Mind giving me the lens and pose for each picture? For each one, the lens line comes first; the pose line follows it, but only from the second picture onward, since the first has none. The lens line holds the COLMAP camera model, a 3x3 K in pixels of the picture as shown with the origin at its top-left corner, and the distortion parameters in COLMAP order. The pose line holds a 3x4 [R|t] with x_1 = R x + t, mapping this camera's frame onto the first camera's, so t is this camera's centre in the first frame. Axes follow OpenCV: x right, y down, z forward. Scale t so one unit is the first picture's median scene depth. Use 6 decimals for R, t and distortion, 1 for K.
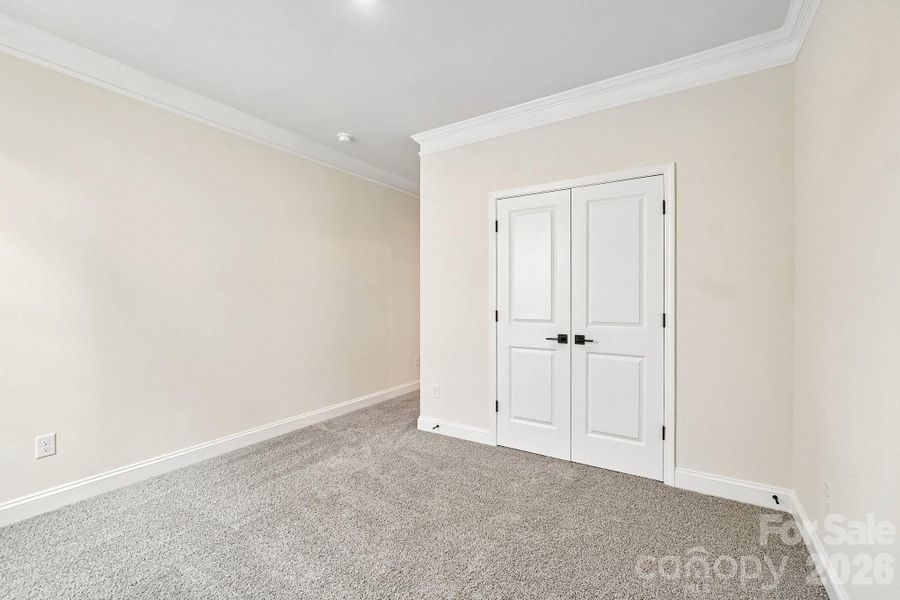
lens RADIAL K [[384.4, 0, 451.7], [0, 384.4, 299.6], [0, 0, 1]] dist [-0.000952, -0.000269]
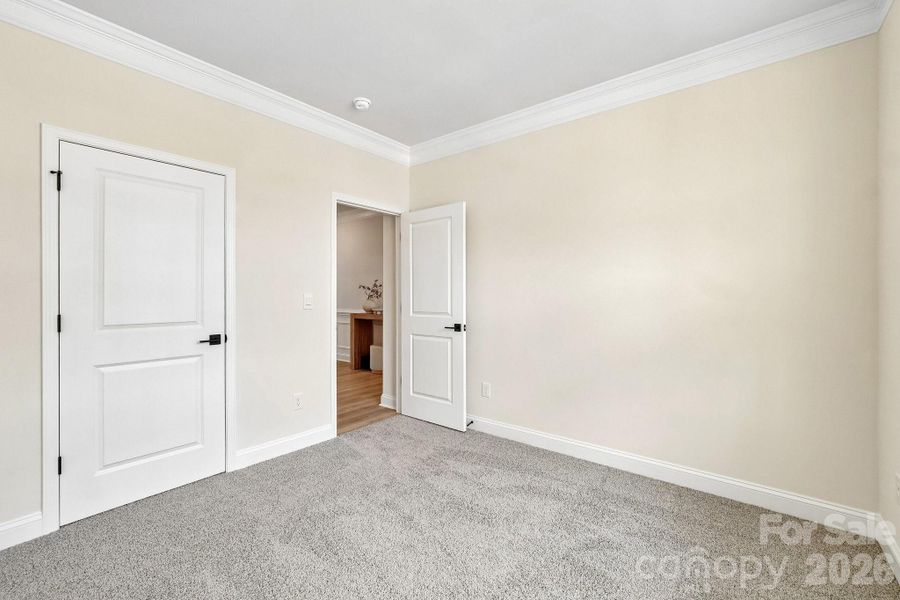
lens RADIAL K [[384.4, 0, 451.3], [0, 384.4, 295.1], [0, 0, 1]] dist [-0.000952, -0.000269]
pose [[0.121934, -0.004713, 0.992527, -0.506155], [0.009706, 0.999947, 0.003556, -0.000457], [-0.992491, 0.009199, 0.121973, 0.327792]]
